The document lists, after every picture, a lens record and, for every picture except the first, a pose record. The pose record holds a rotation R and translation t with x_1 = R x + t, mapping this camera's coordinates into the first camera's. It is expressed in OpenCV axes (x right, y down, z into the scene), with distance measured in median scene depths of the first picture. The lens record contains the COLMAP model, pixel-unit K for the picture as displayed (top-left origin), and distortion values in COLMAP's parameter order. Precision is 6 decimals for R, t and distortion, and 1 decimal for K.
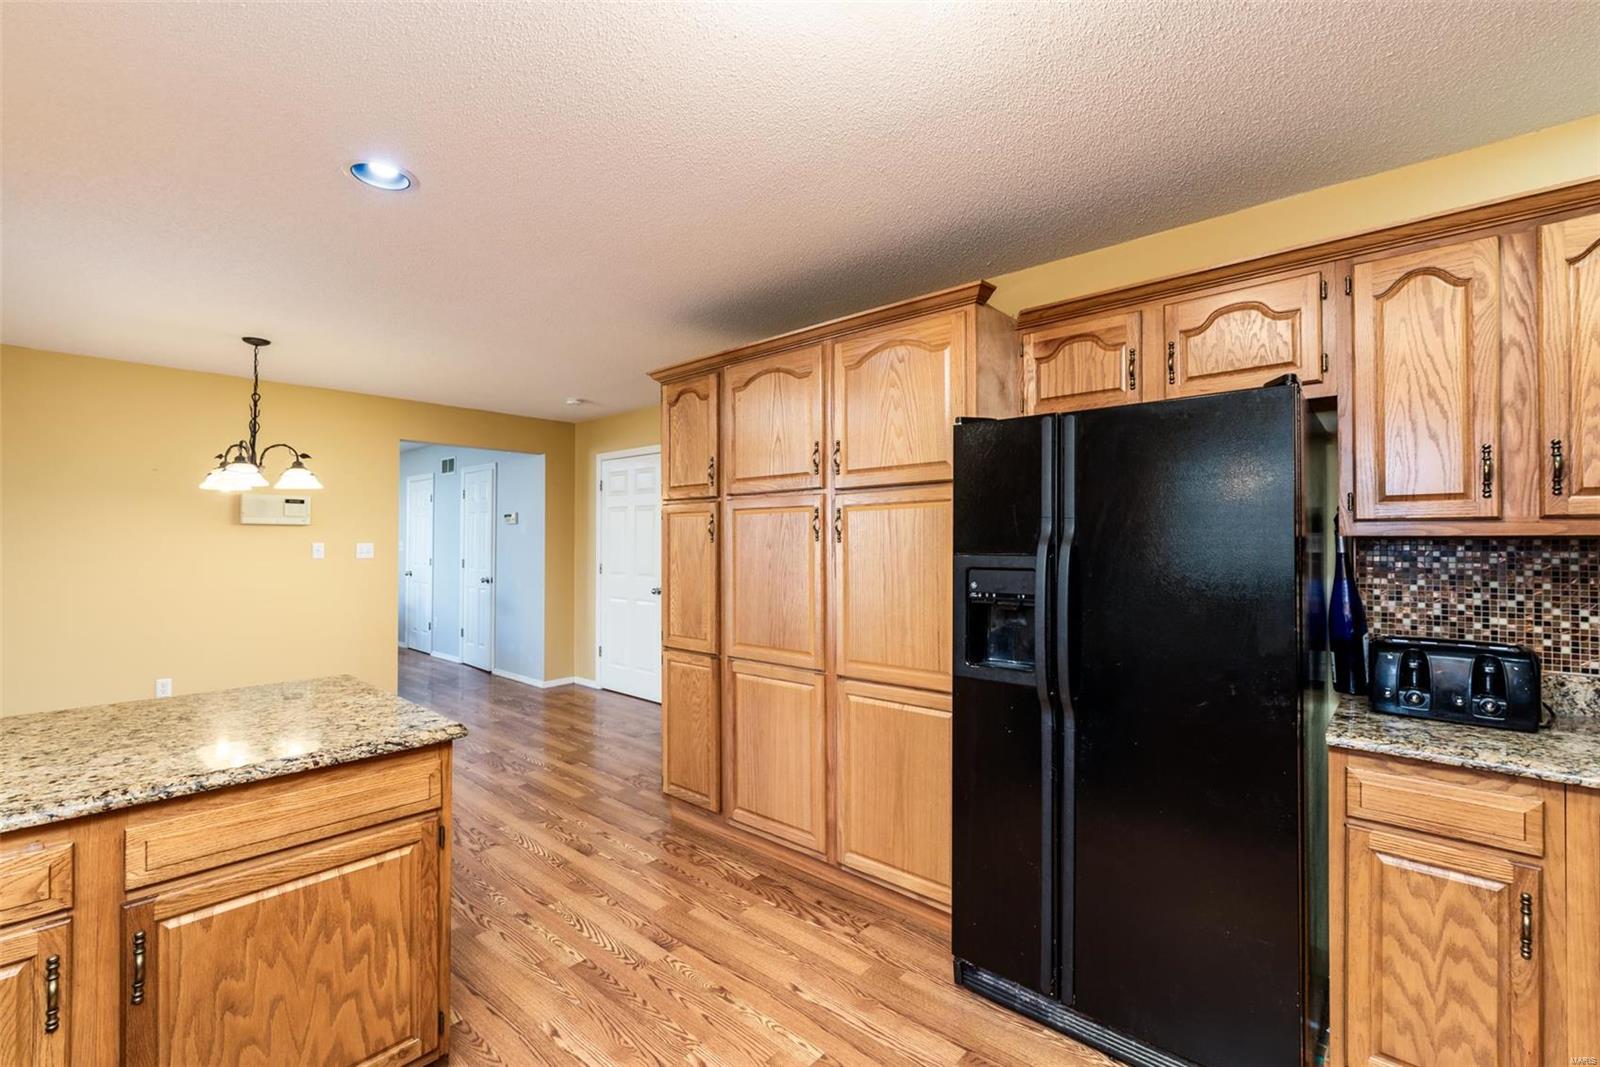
lens RADIAL K [[699.1, 0, 813.9], [0, 699.1, 535.8], [0, 0, 1]] dist [-0.000979, 0.000017]
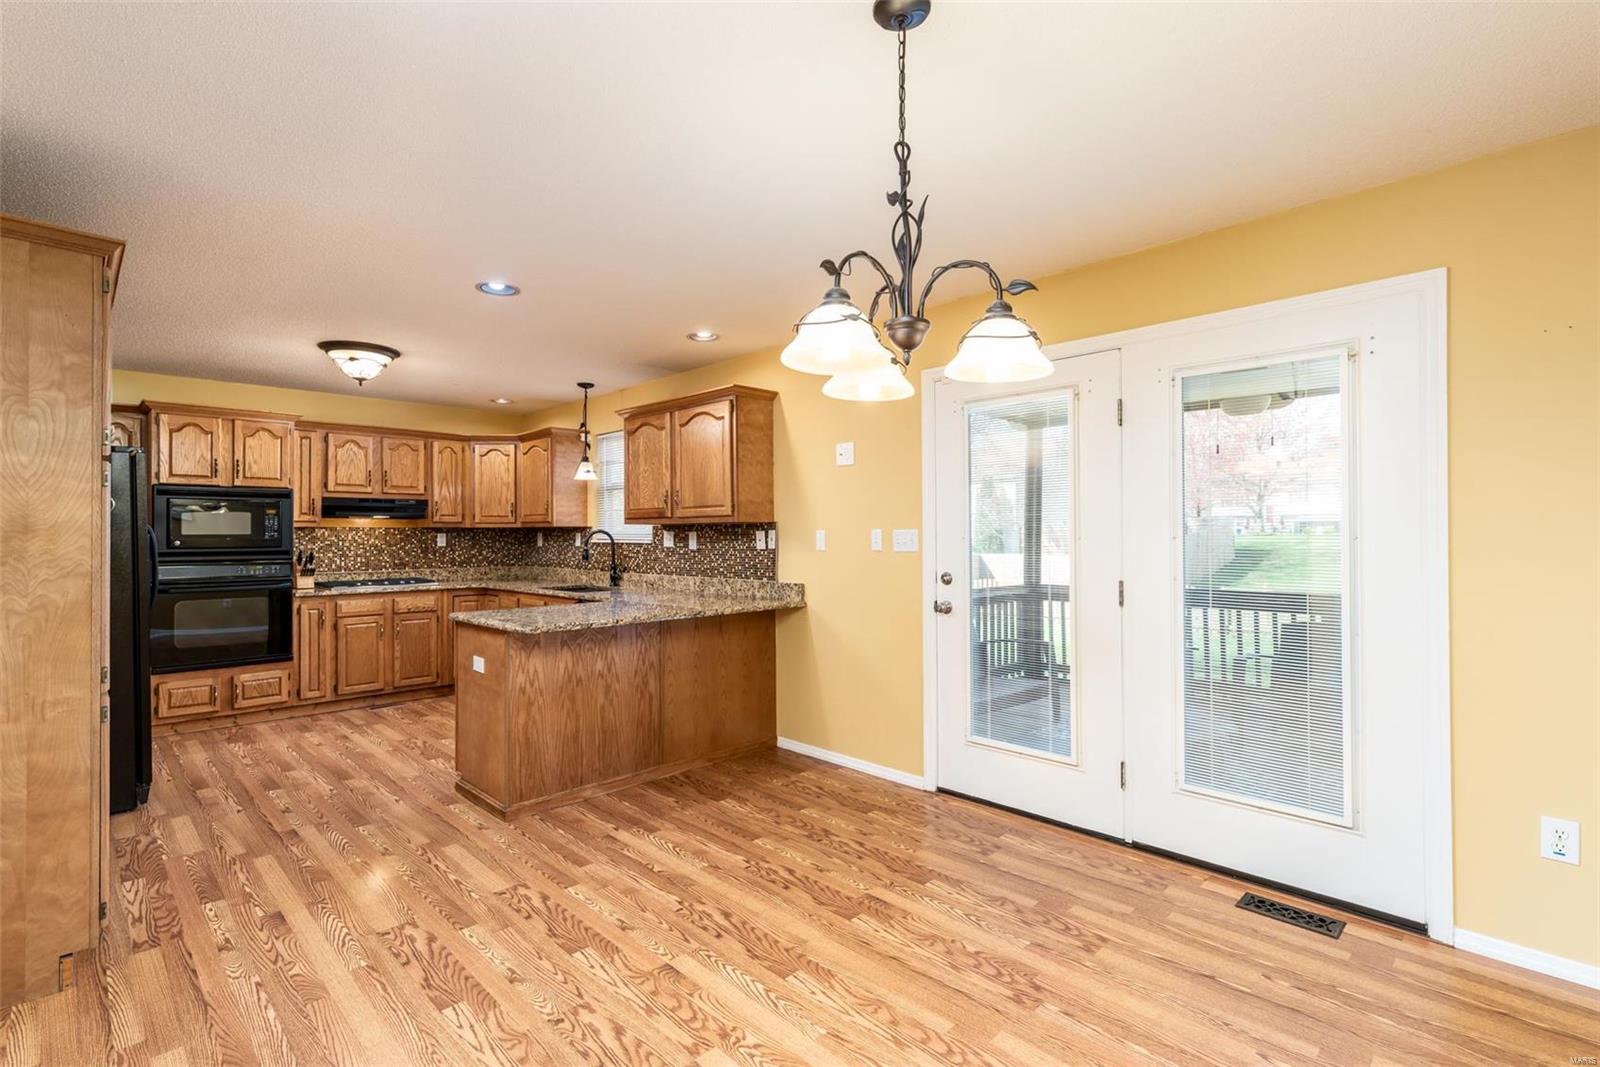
lens RADIAL K [[721.2, 0, 794.3], [0, 721.2, 530.8], [0, 0, 1]] dist [0.001468, 0.000162]
pose [[-0.997784, 0.001355, 0.066525, -1.074296], [0.000855, 0.999971, -0.007539, 0.025789], [-0.066534, -0.007465, -0.997756, 1.980709]]
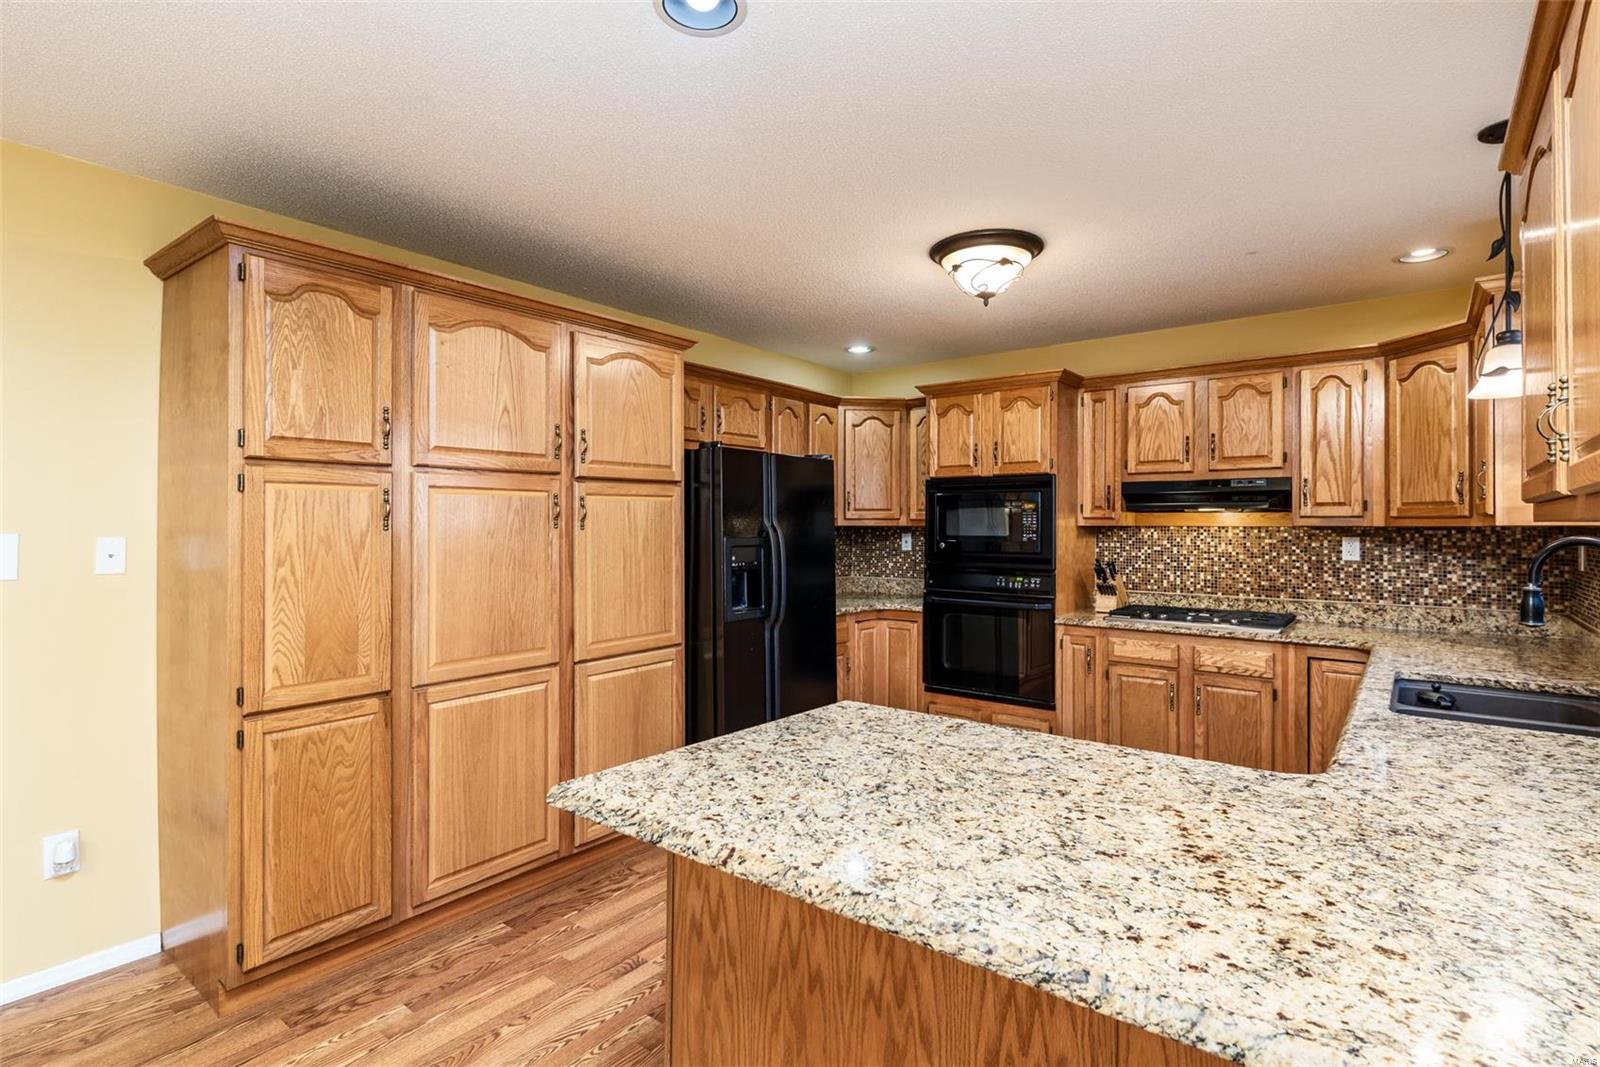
lens RADIAL K [[787.8, 0, 812.0], [0, 787.8, 522.0], [0, 0, 1]] dist [0.003720, -0.002061]
pose [[-0.070645, 0.002482, 0.997498, -1.096226], [-0.007959, 0.999964, -0.003052, -0.000005], [-0.997470, -0.008155, -0.070622, 0.726644]]
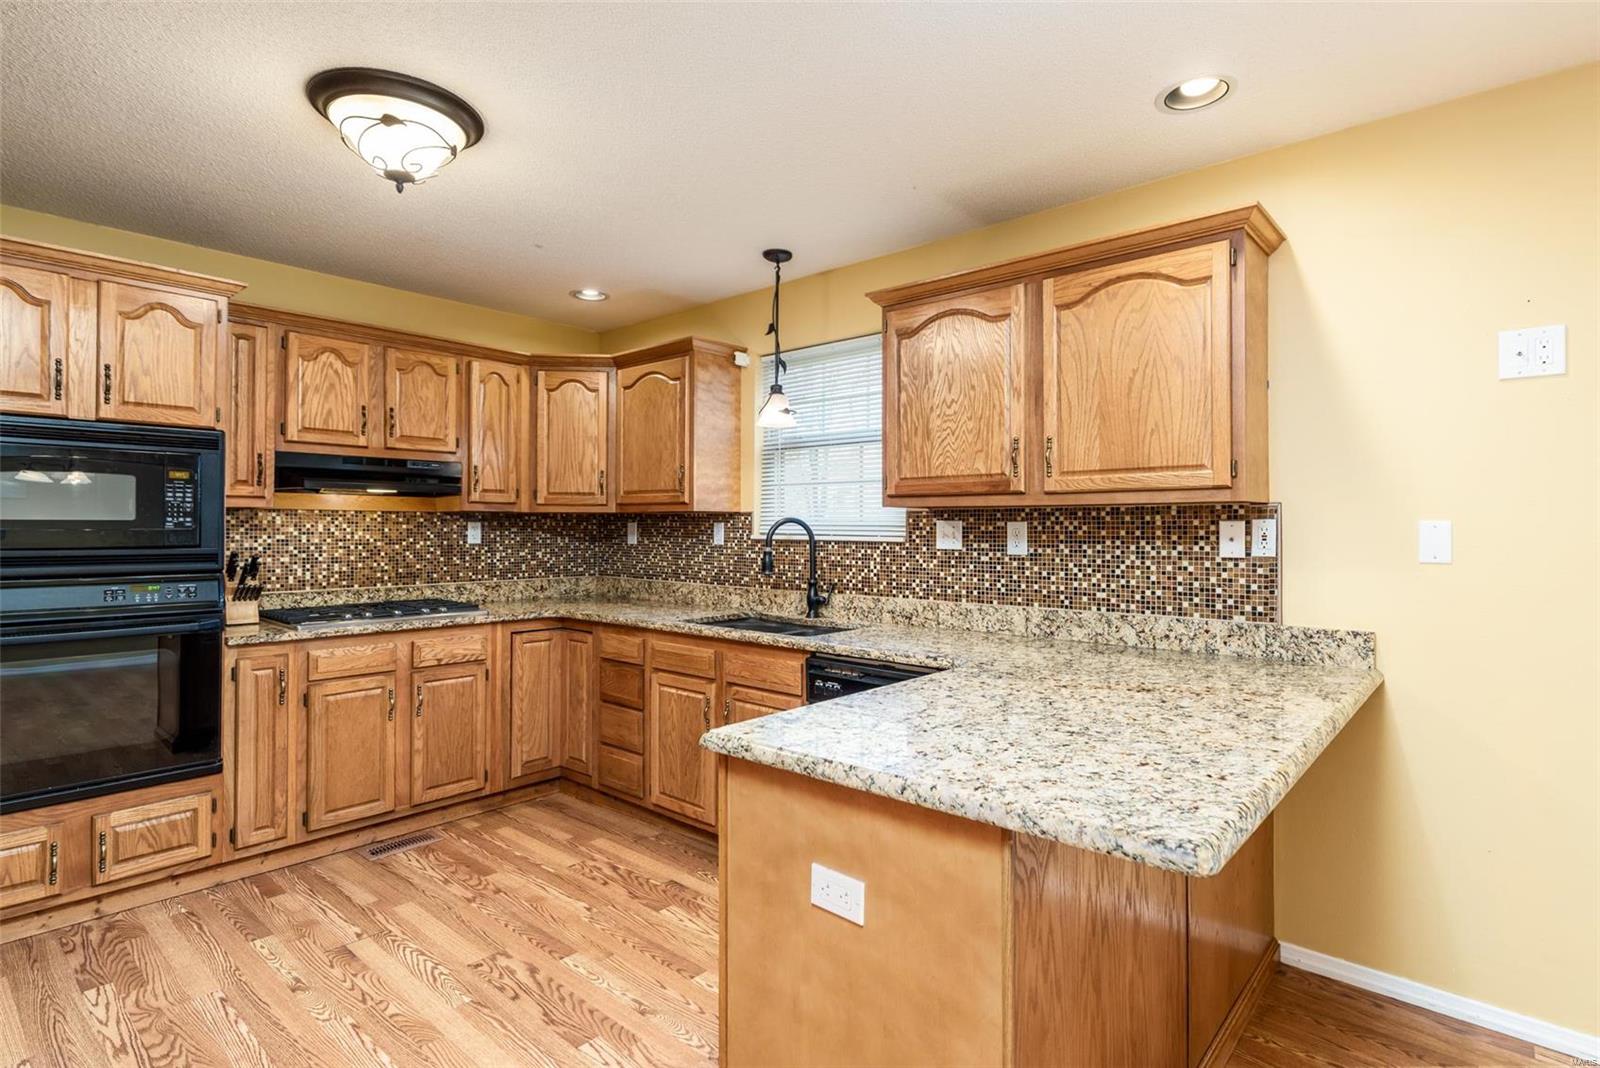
lens RADIAL K [[787.8, 0, 816.2], [0, 787.8, 523.9], [0, 0, 1]] dist [0.003720, -0.002061]
pose [[-0.999935, -0.005917, -0.009728, -0.394893], [-0.005845, 0.999955, -0.007424, 0.026516], [0.009772, -0.007367, -0.999925, 1.212174]]
